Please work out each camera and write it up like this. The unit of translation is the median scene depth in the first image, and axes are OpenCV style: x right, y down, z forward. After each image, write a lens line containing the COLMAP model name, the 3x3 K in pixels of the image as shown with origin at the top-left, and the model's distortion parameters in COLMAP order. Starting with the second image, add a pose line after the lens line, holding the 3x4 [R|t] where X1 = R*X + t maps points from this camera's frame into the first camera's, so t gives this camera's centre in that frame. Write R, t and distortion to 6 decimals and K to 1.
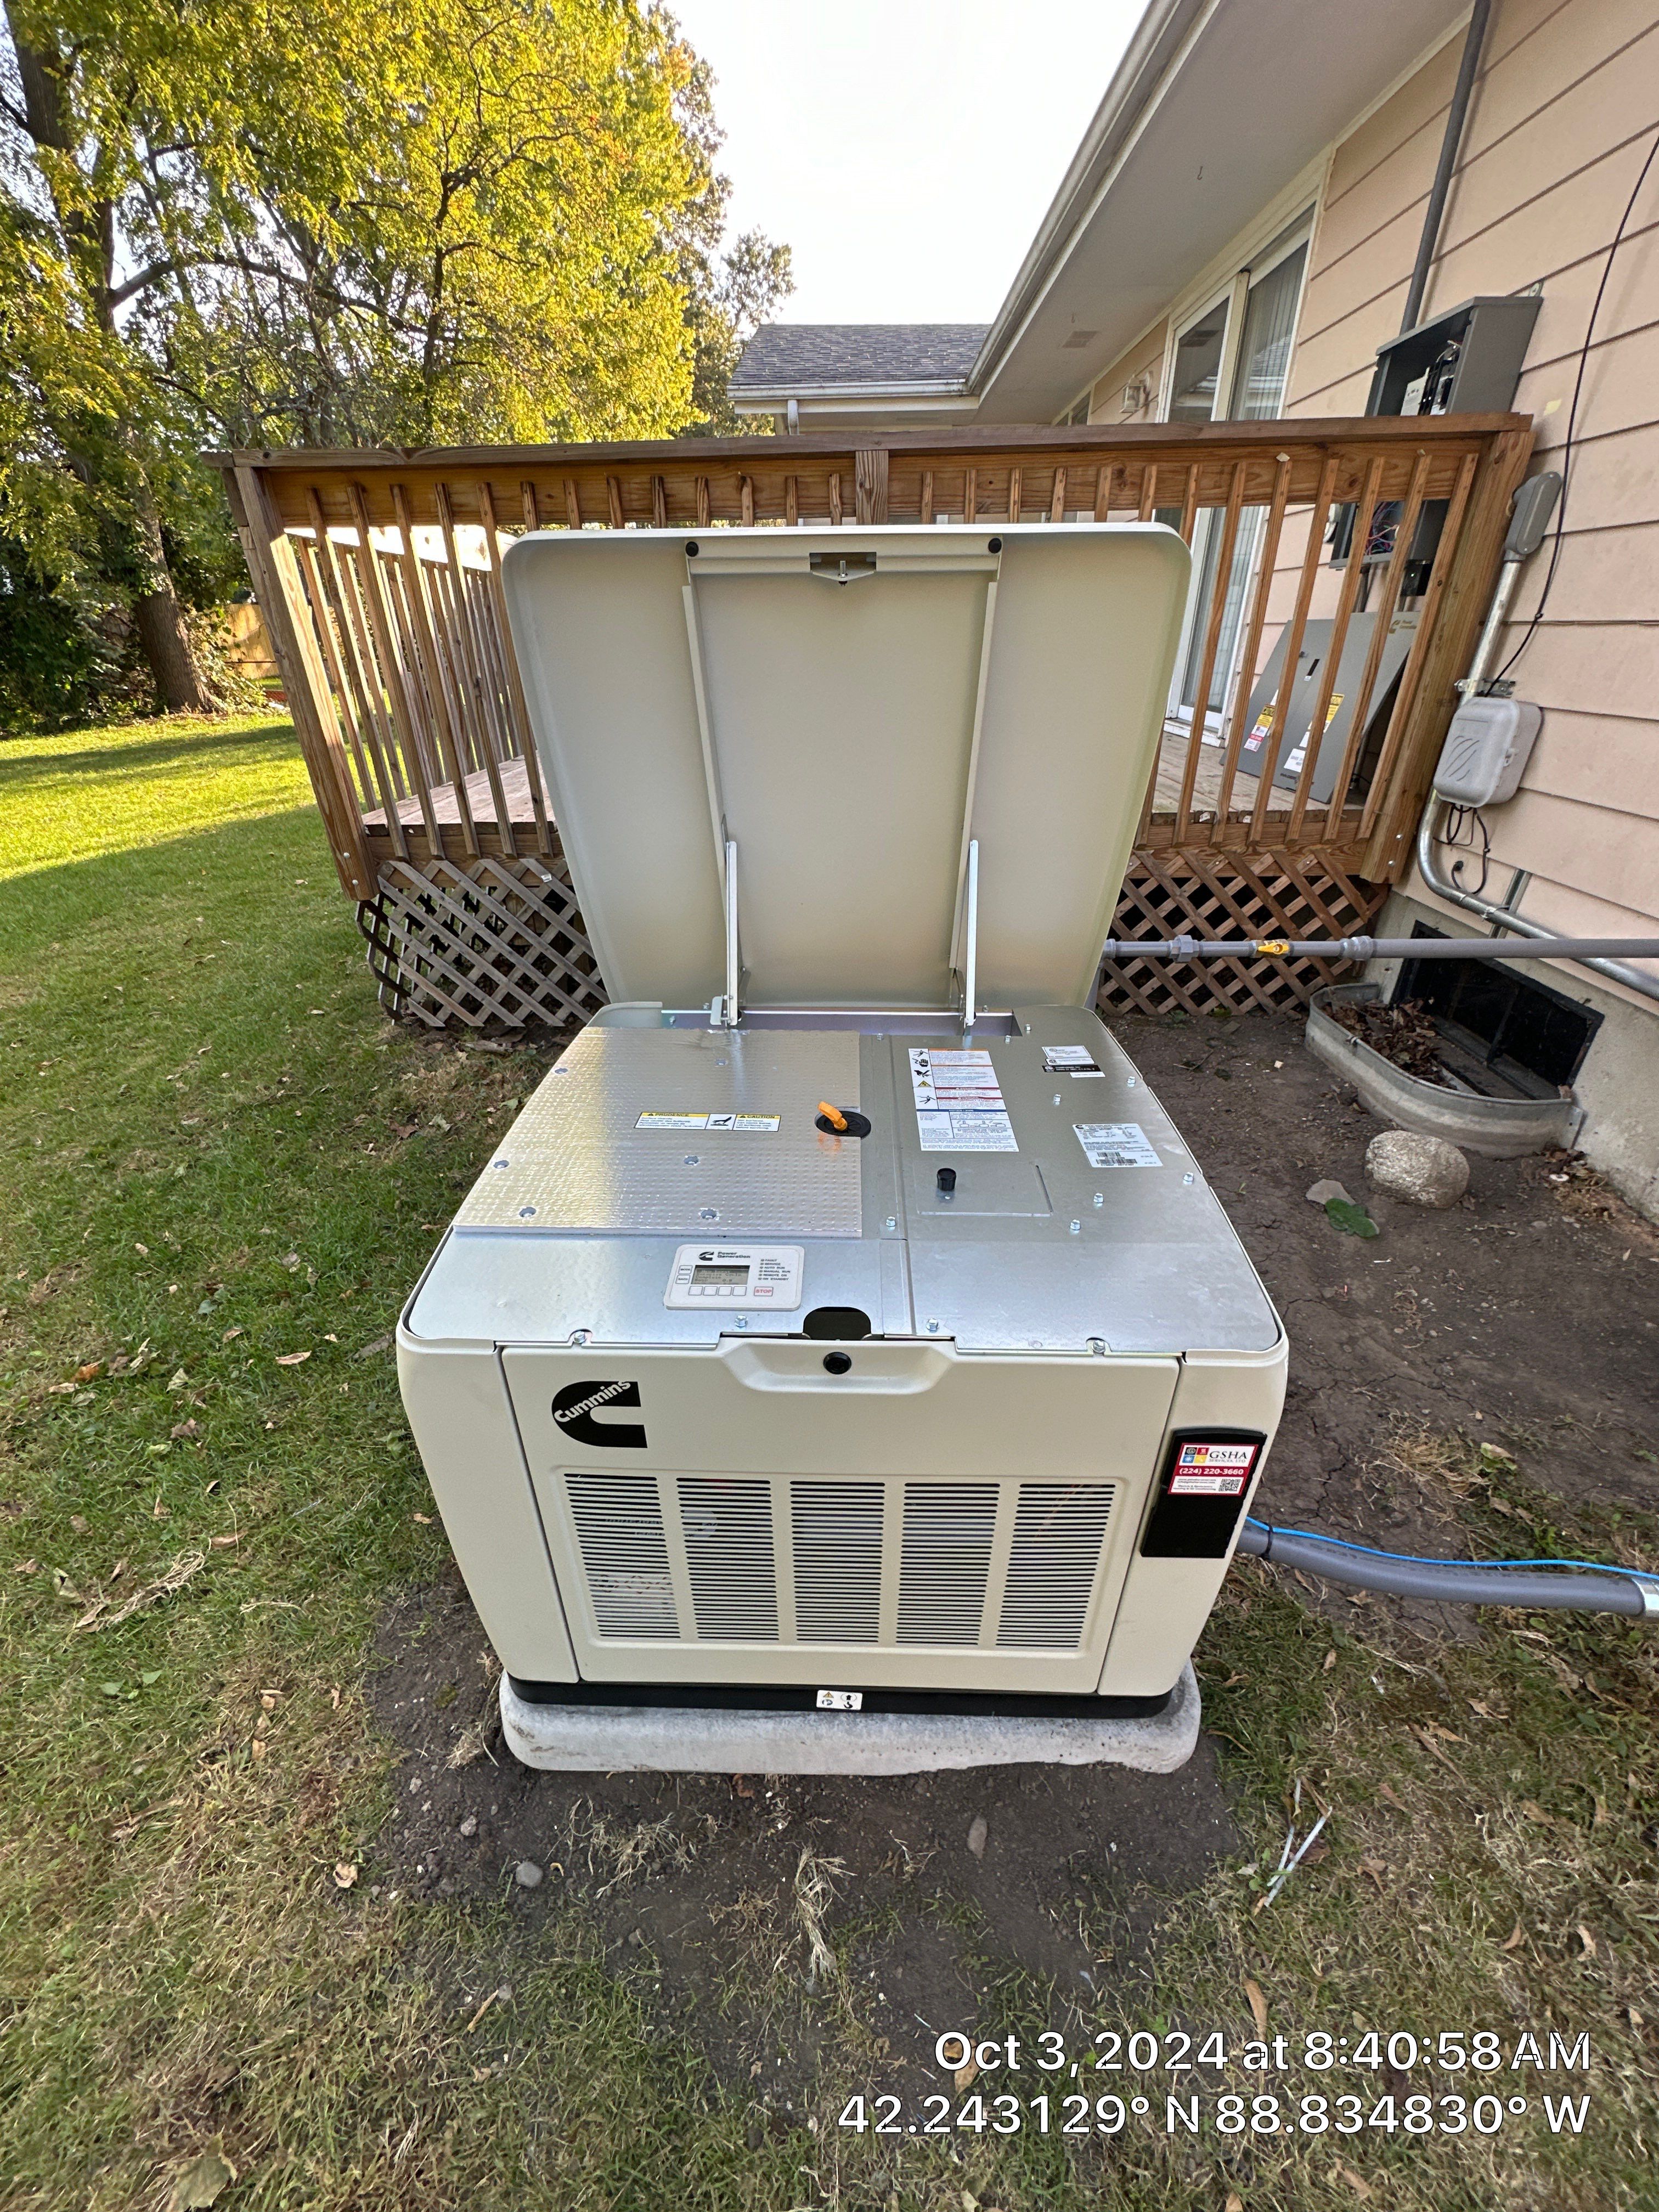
lens RADIAL K [[867.4, 0, 830.0], [0, 867.4, 1105.3], [0, 0, 1]] dist [-0.004807, 0.000523]
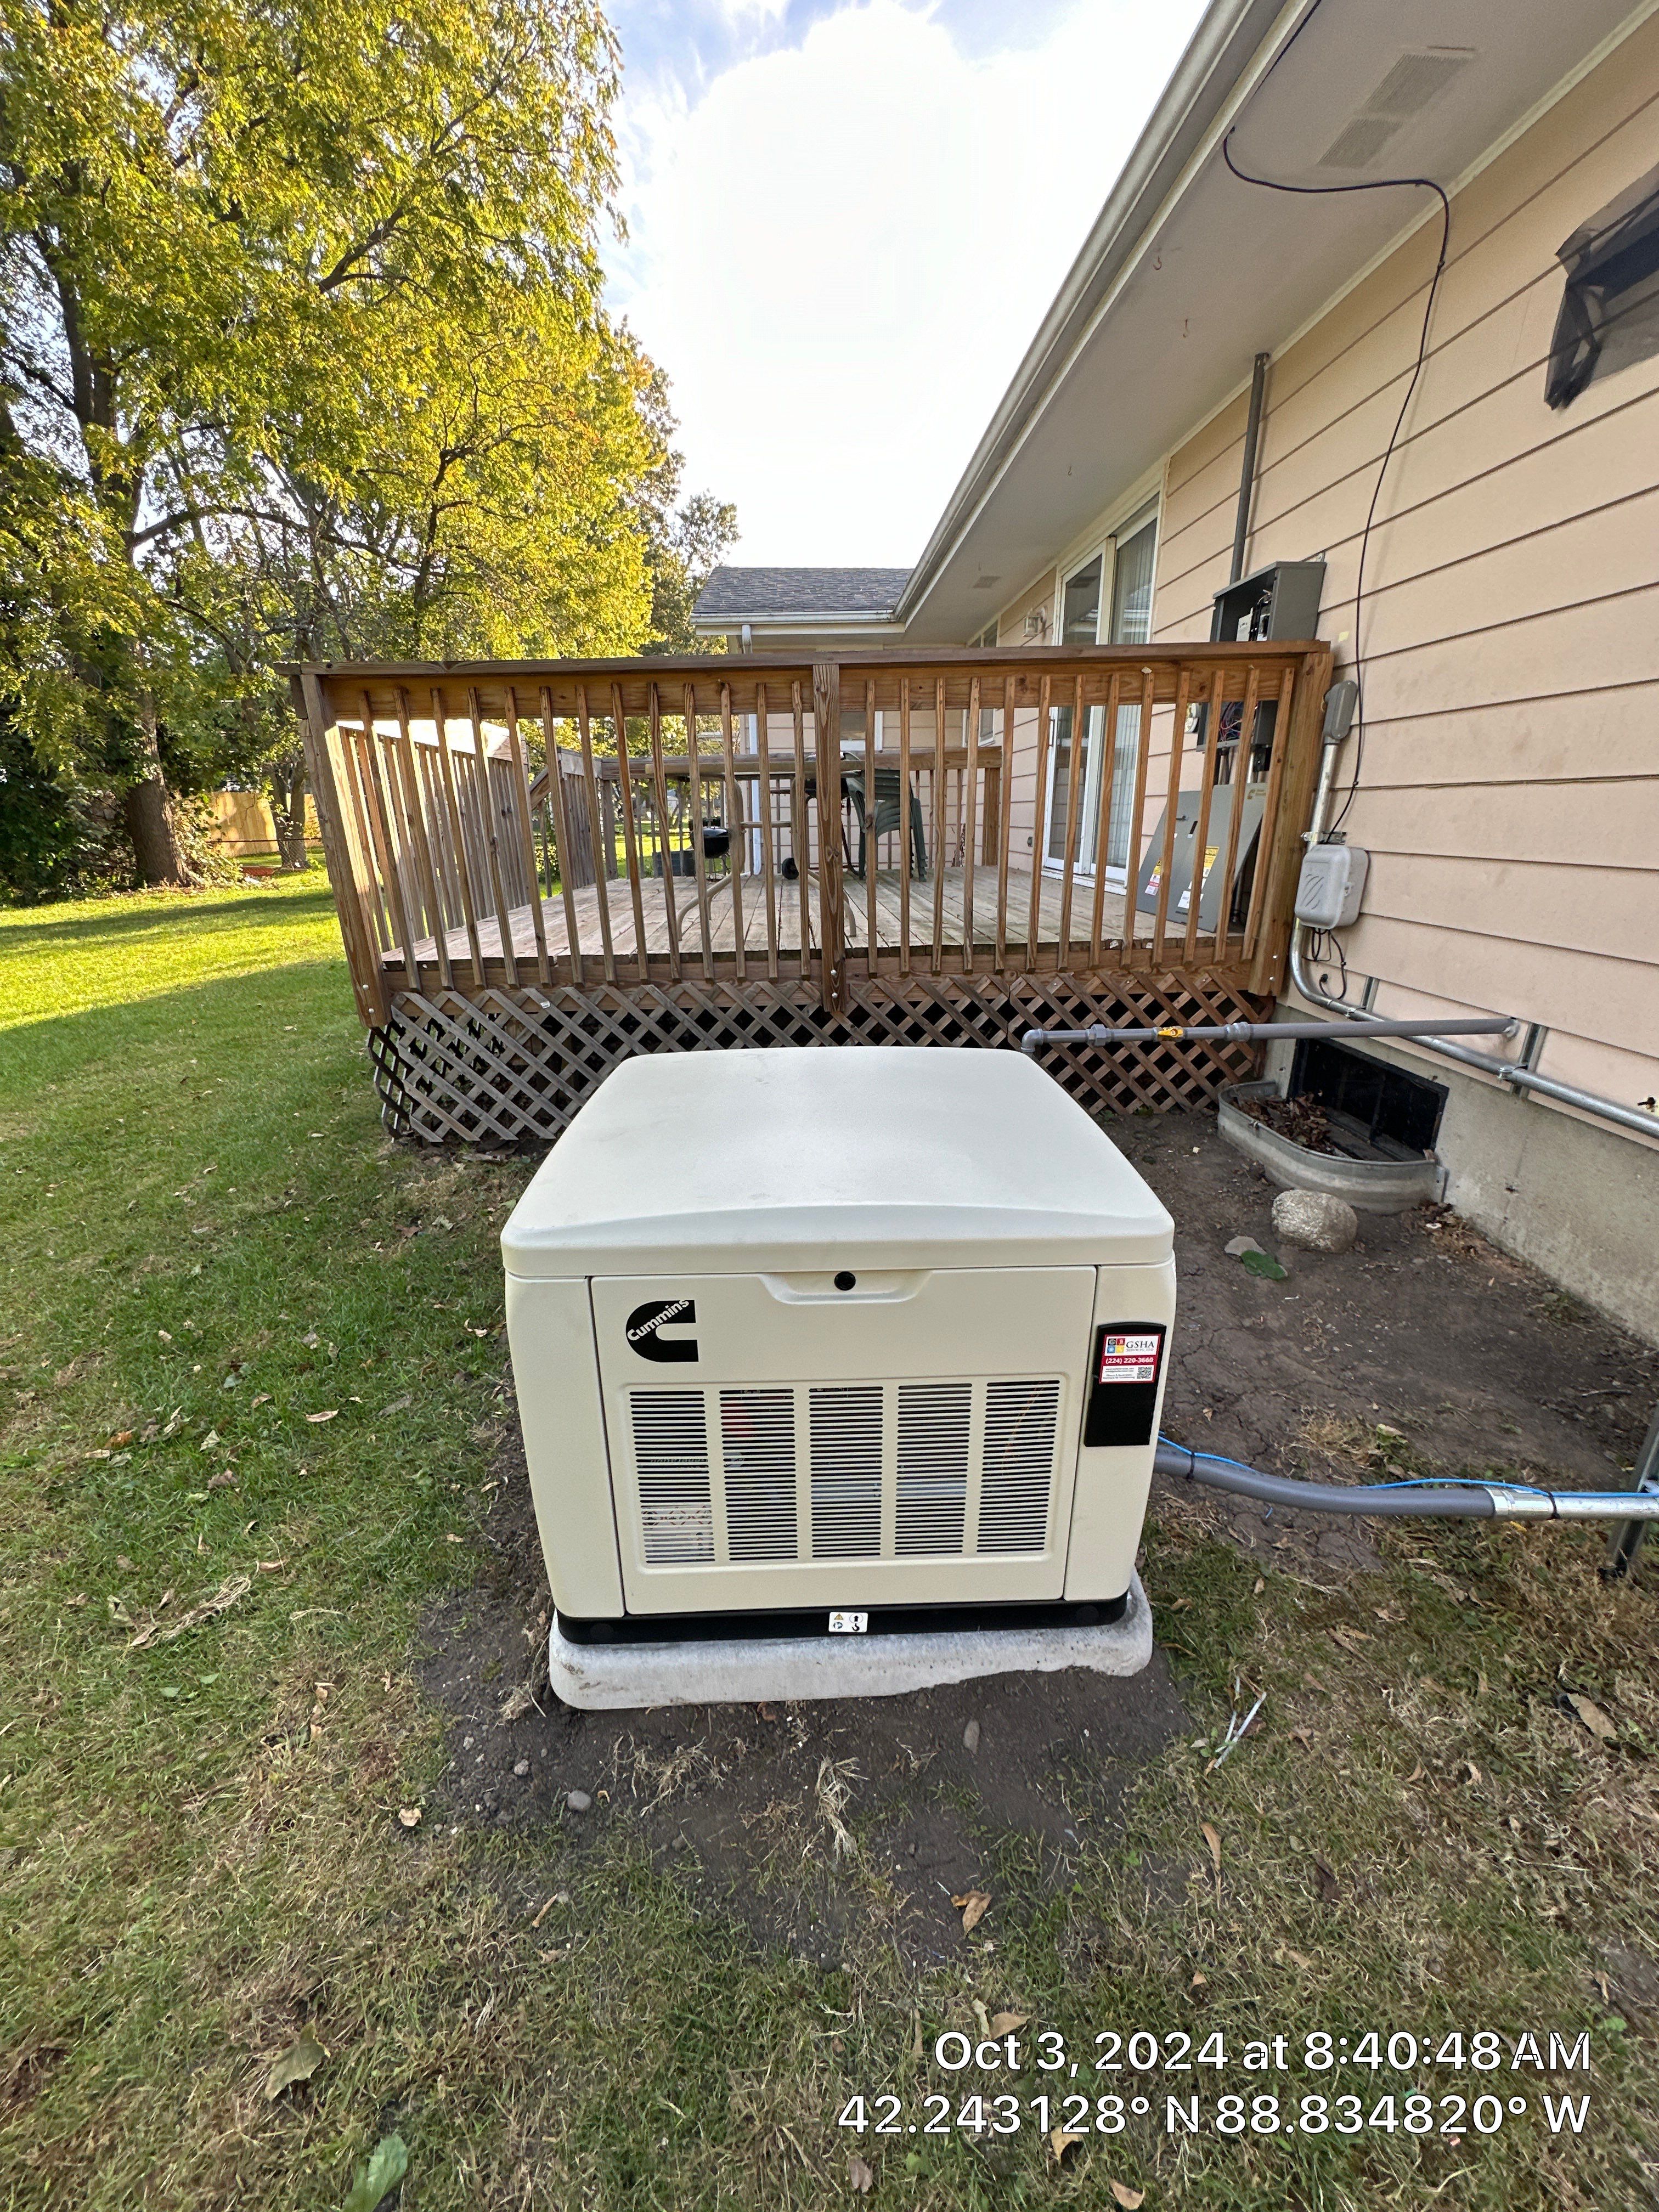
lens RADIAL K [[867.4, 0, 826.3], [0, 867.4, 1111.3], [0, 0, 1]] dist [-0.004807, 0.000523]
pose [[0.998425, -0.022544, 0.051375, -0.032053], [0.030949, 0.985097, -0.169194, 0.102326], [-0.046795, 0.170517, 0.984243, -0.136965]]
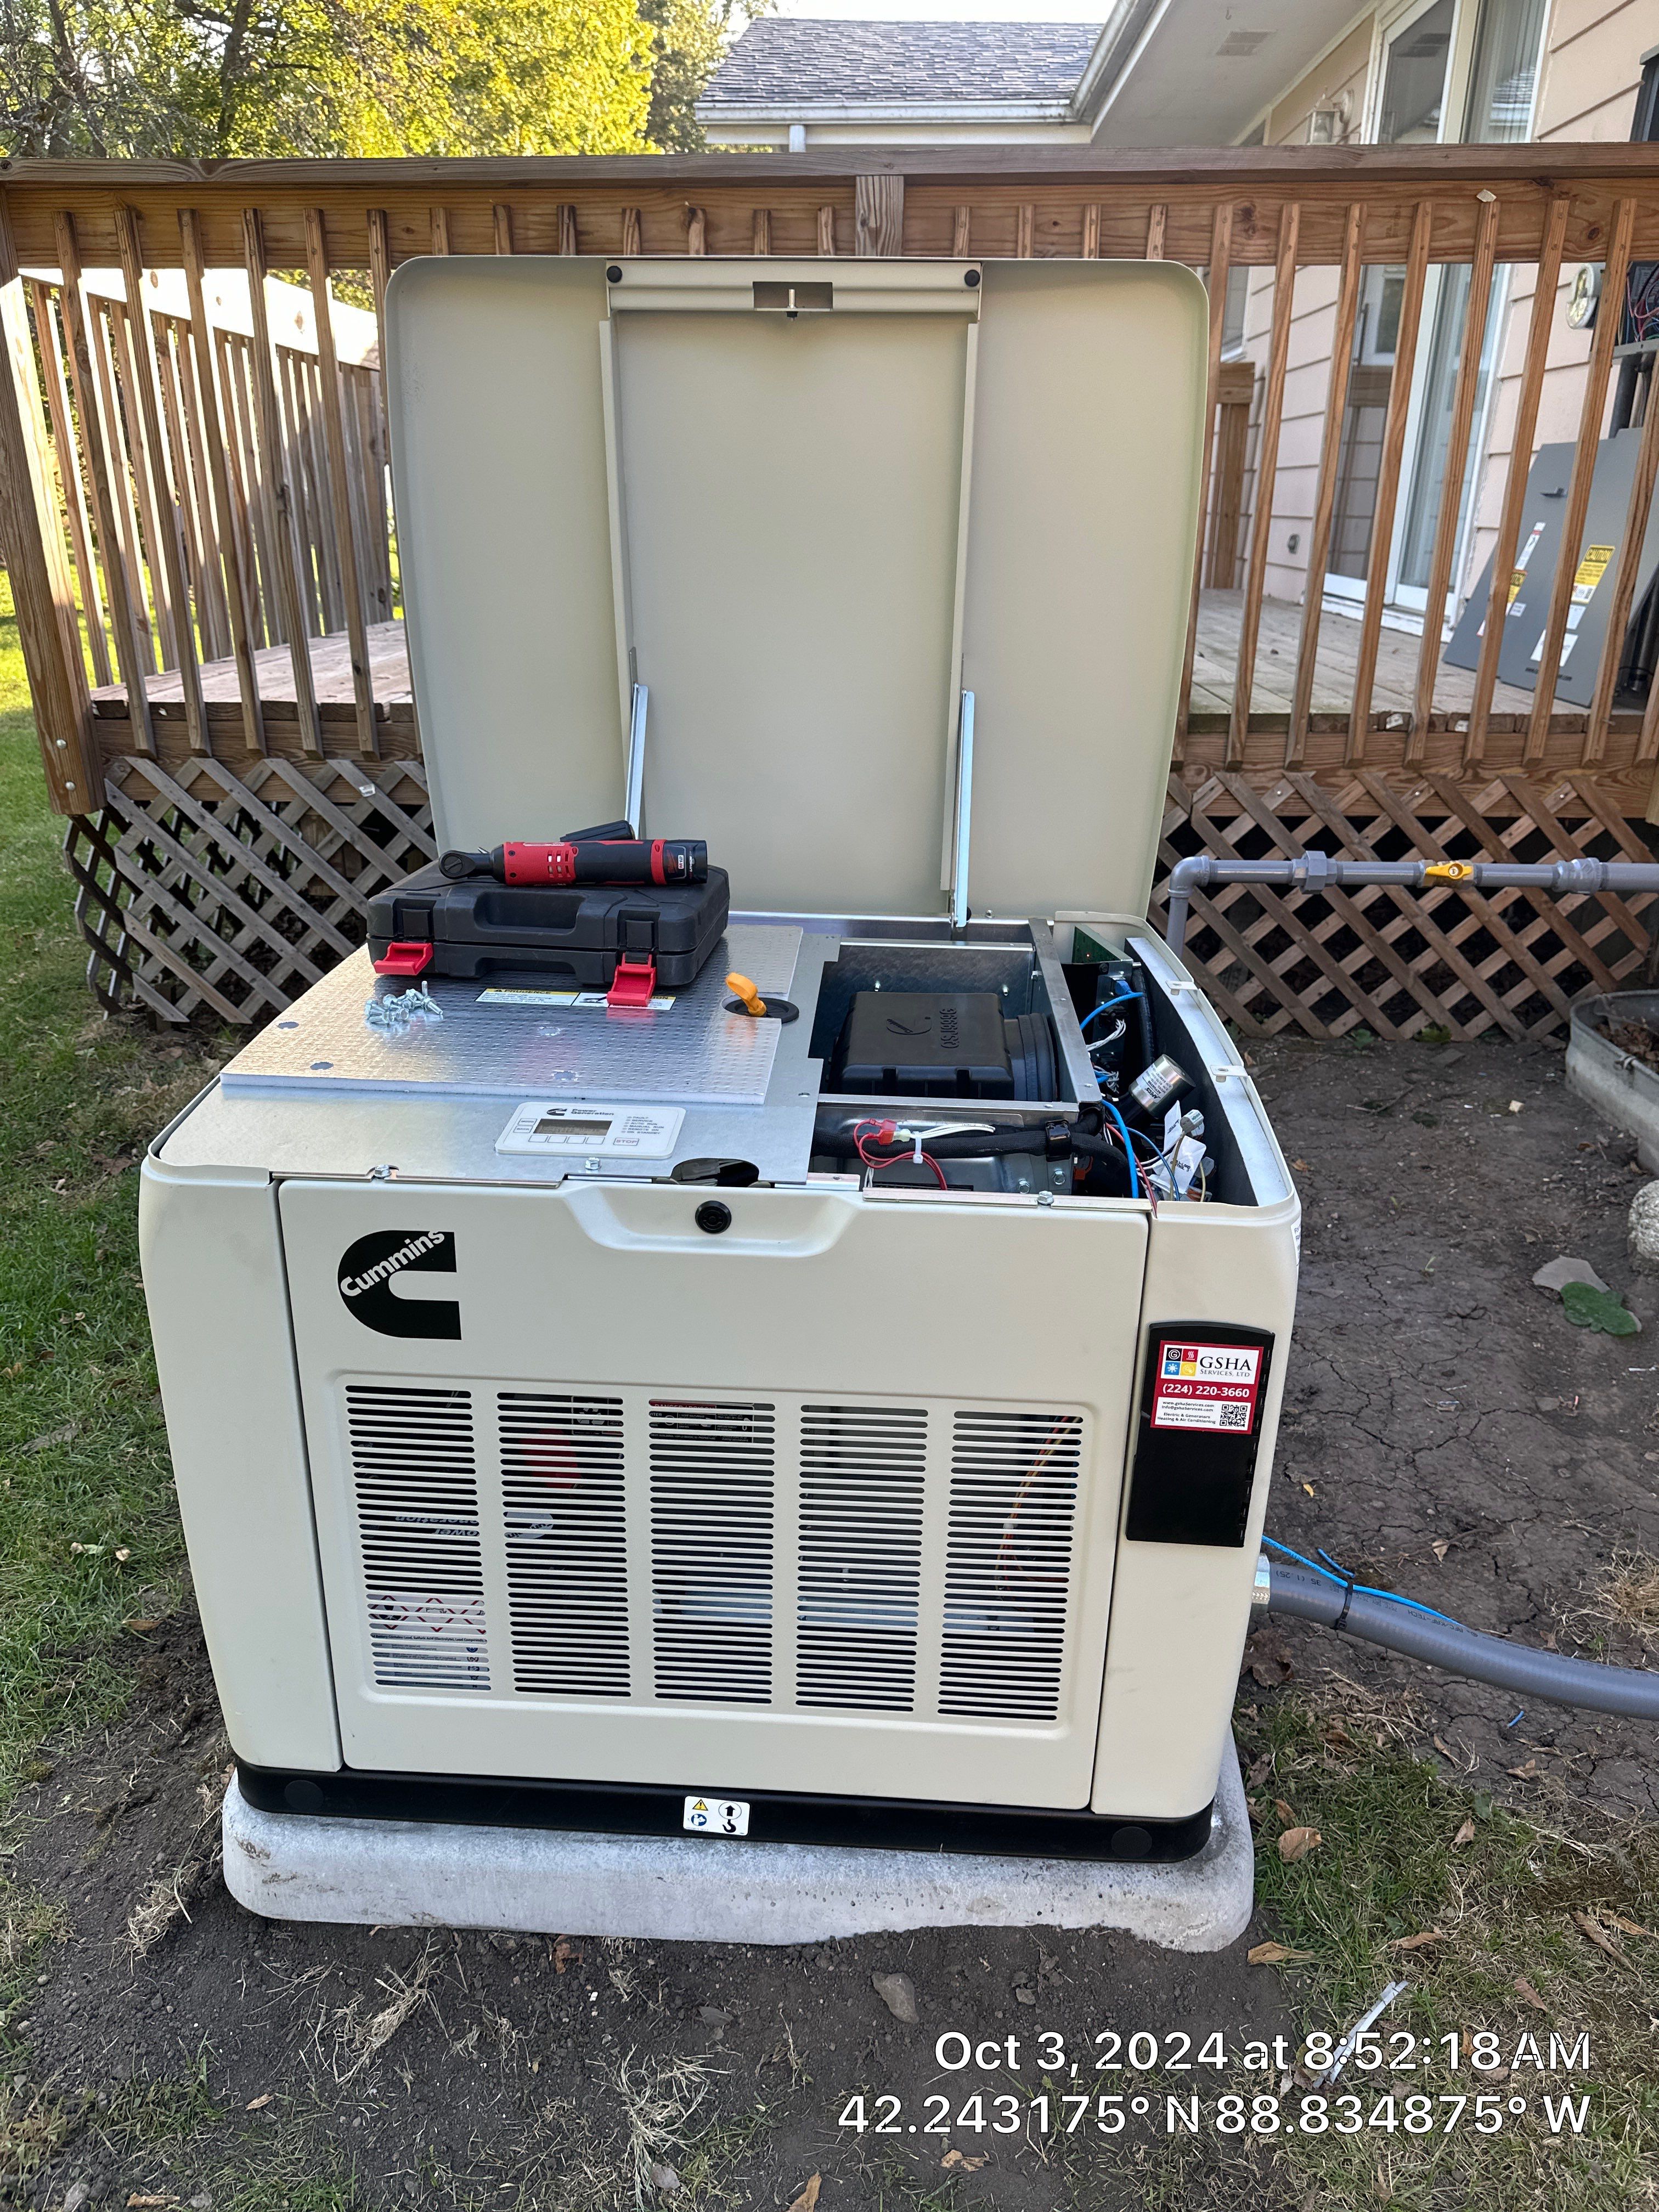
lens RADIAL K [[1547.5, 0, 811.1], [0, 1547.5, 1120.6], [0, 0, 1]] dist [0.022433, -0.024697]
pose [[0.999231, 0.032494, -0.021956, 0.047822], [-0.034887, 0.992254, -0.119228, 0.143964], [0.017912, 0.119903, 0.992624, -0.144324]]
